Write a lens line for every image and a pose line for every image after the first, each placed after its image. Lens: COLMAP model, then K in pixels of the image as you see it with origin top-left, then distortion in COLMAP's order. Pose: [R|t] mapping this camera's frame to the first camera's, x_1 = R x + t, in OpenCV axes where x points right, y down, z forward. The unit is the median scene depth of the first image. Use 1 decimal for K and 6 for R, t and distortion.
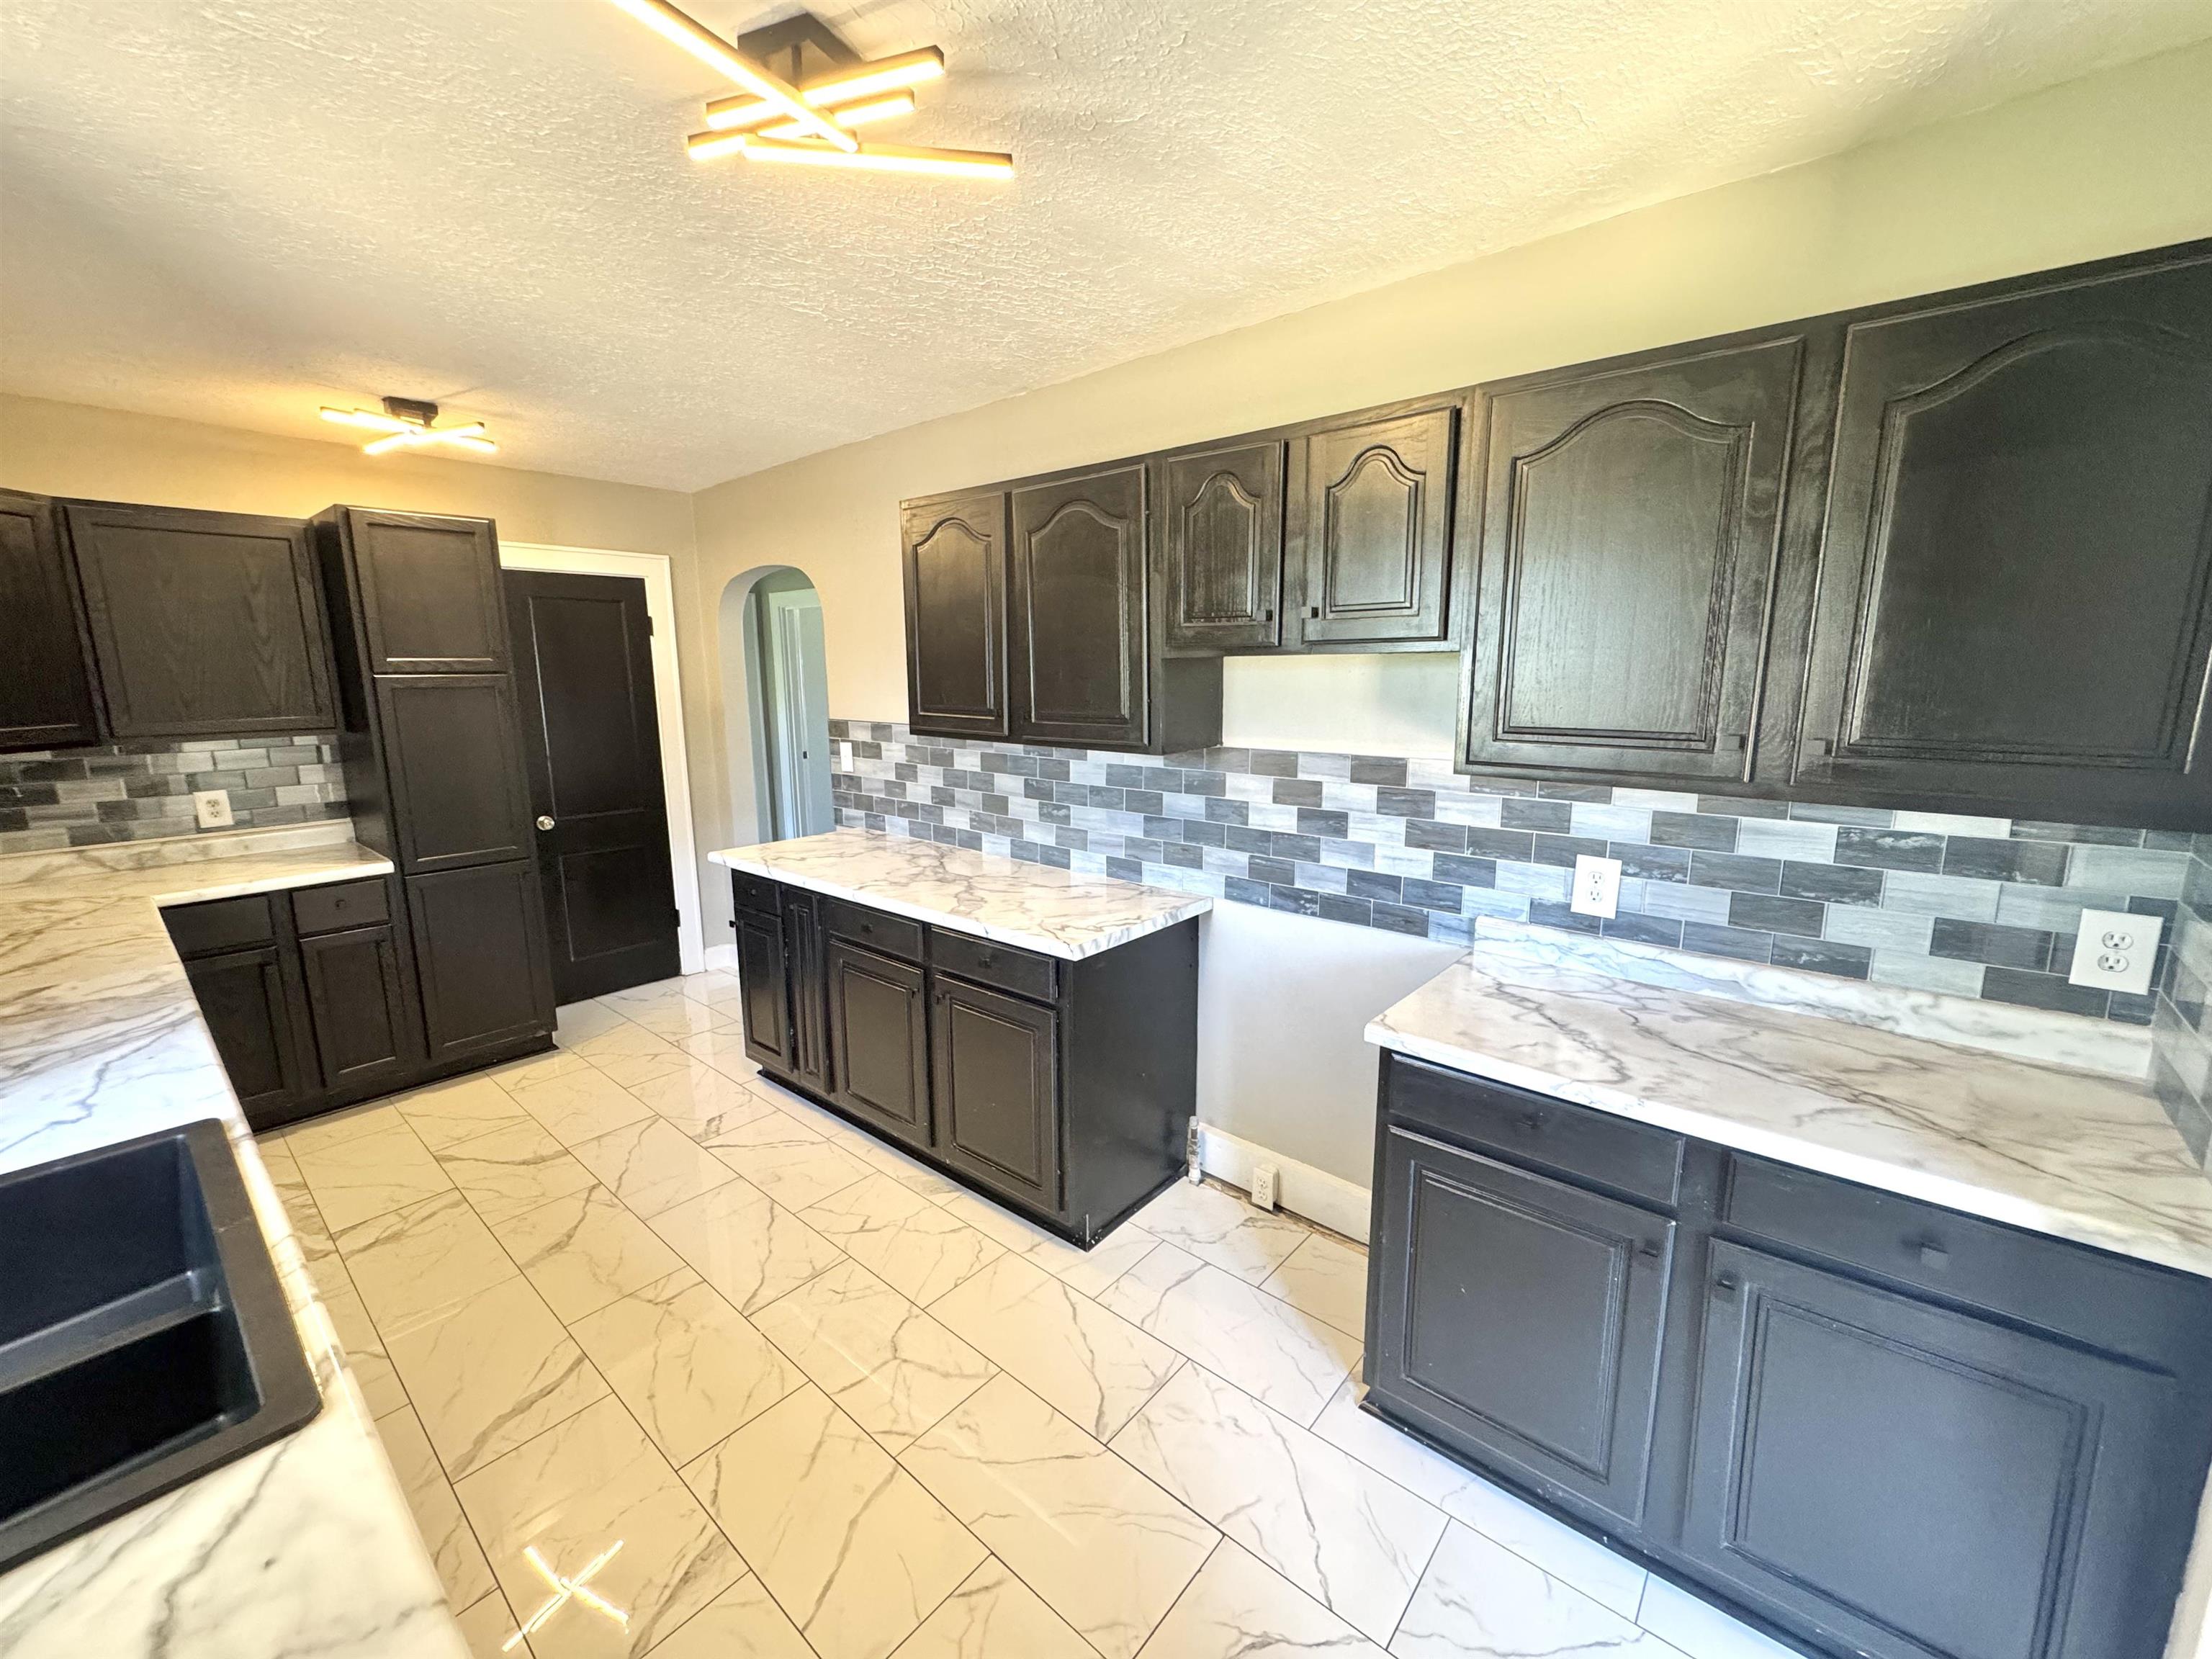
lens RADIAL K [[877.9, 0, 1113.7], [0, 877.9, 825.9], [0, 0, 1]] dist [-0.002614, 0.001449]
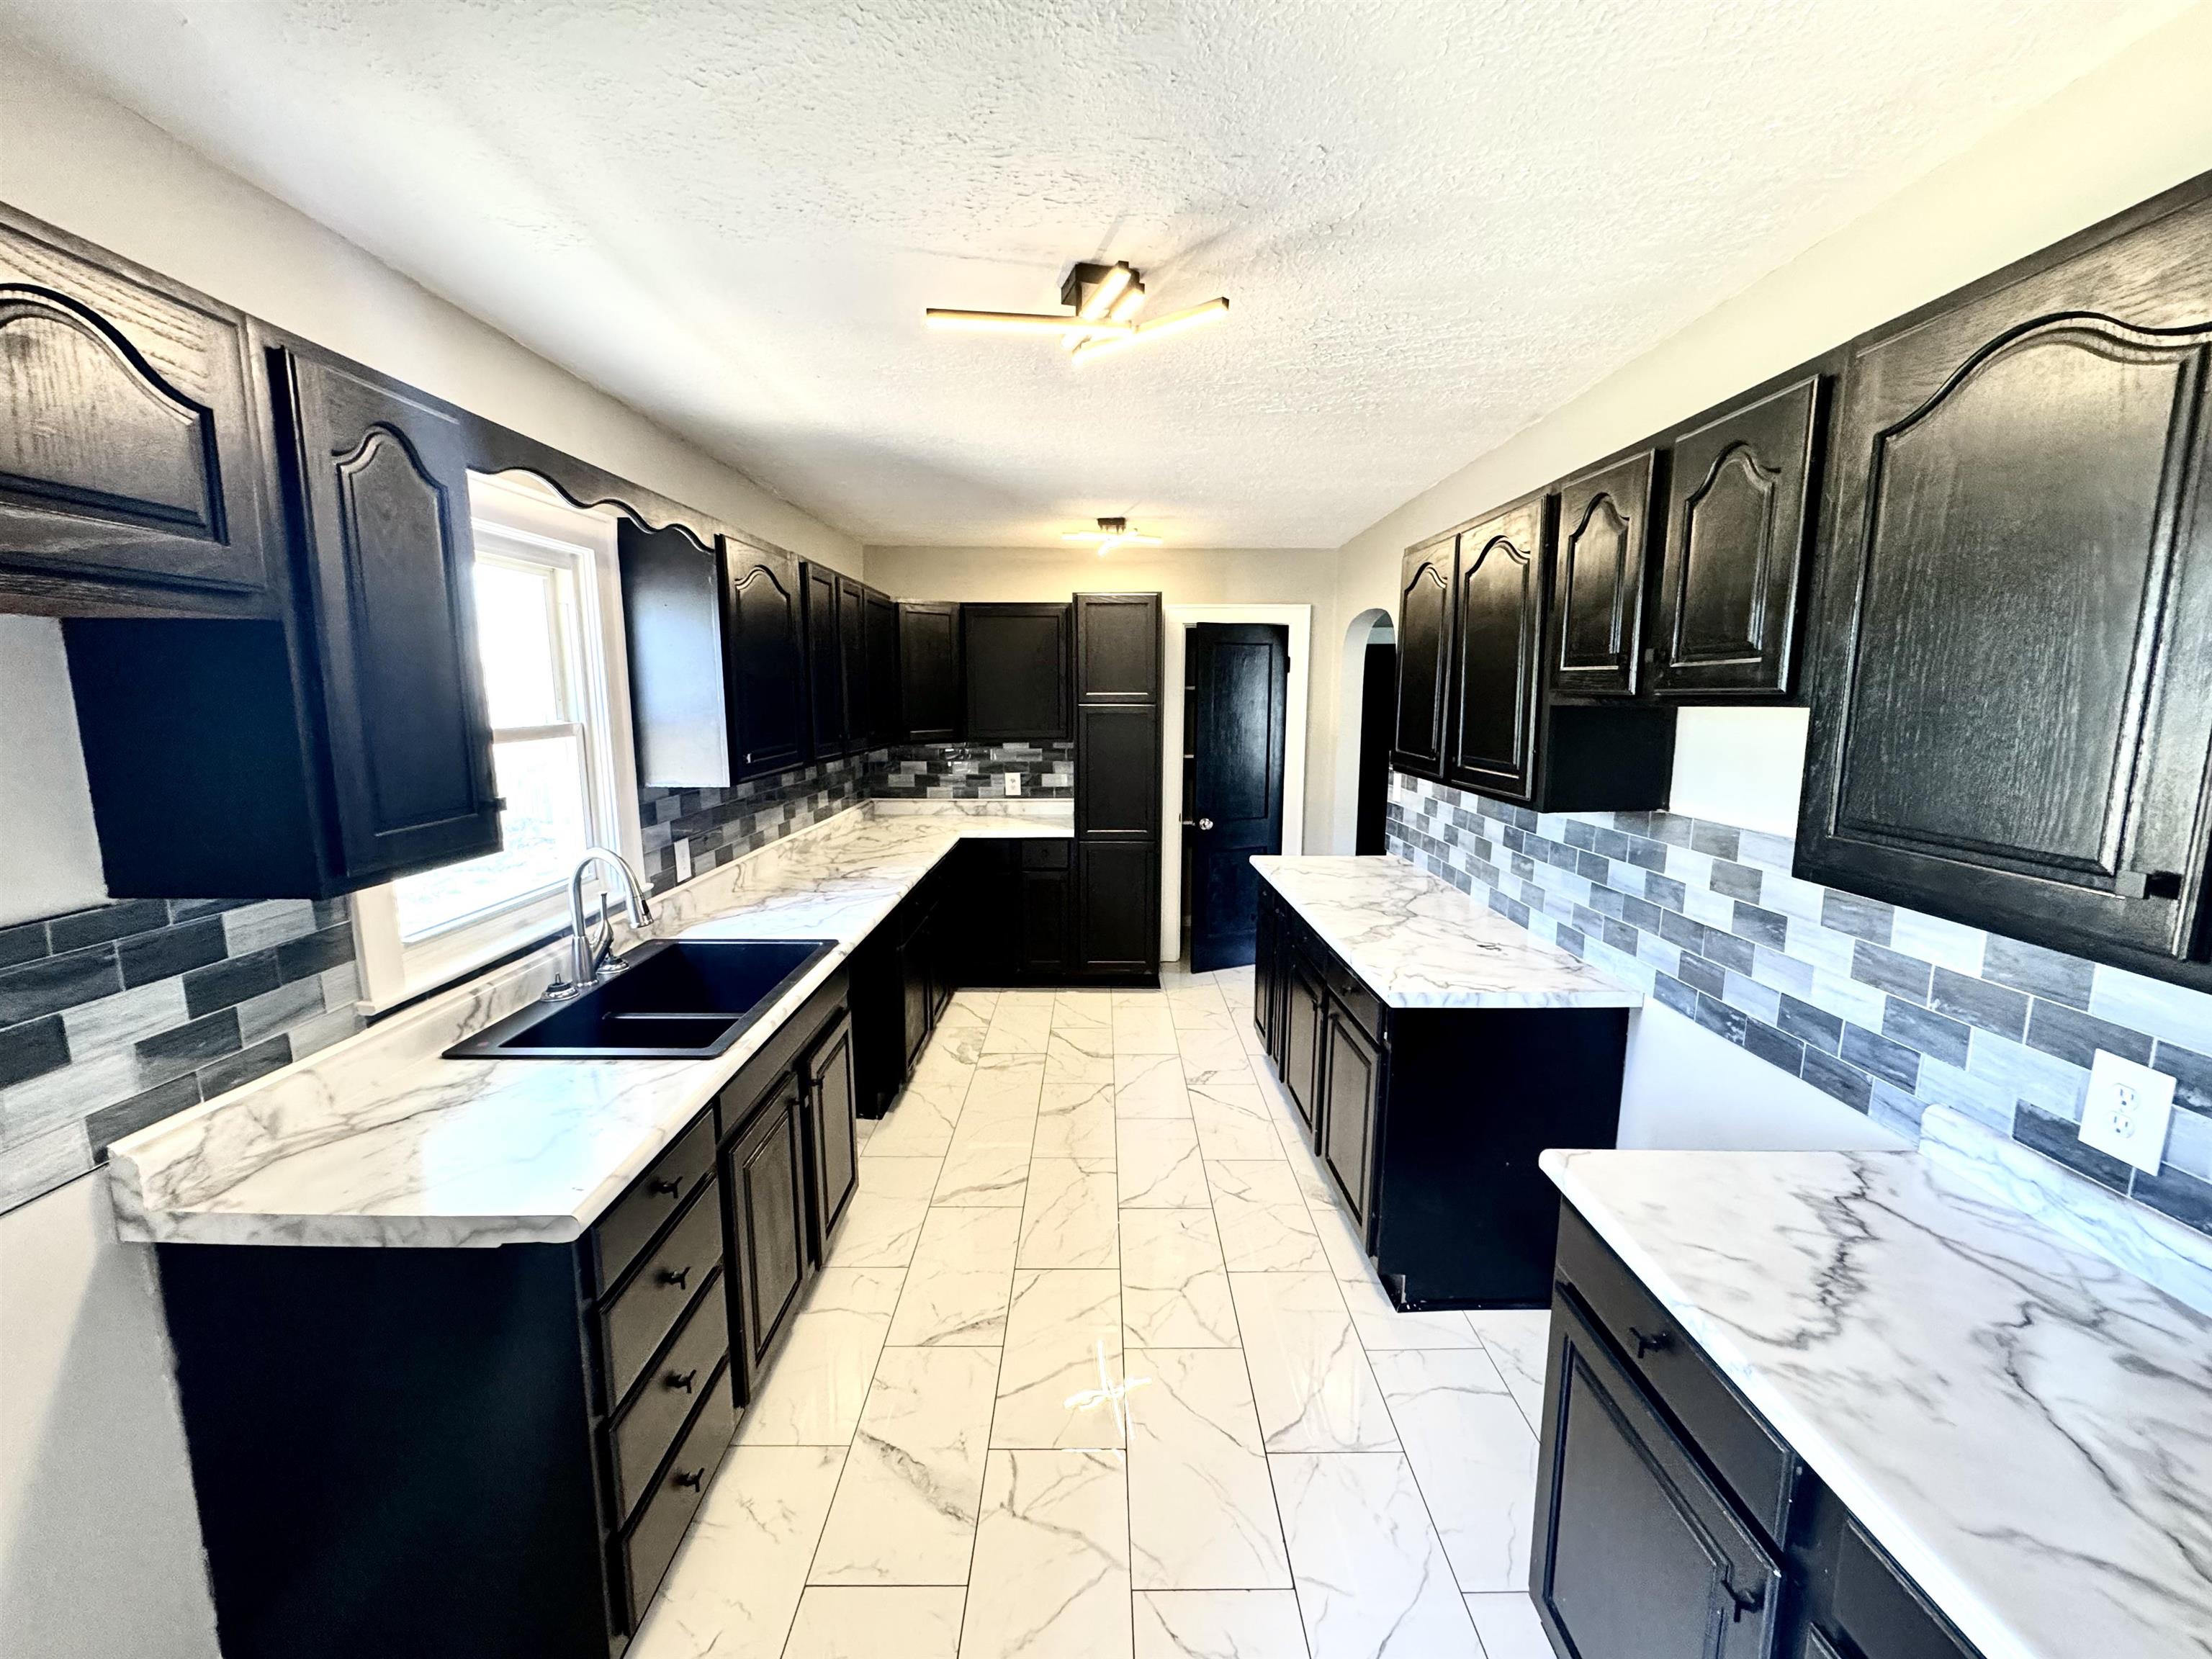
lens RADIAL K [[877.9, 0, 1105.1], [0, 877.9, 826.9], [0, 0, 1]] dist [-0.002614, 0.001449]
pose [[0.656691, 0.121308, -0.744339, 0.443694], [-0.139899, 0.989443, 0.037828, -0.038954], [0.741070, 0.079291, 0.666729, 0.077304]]
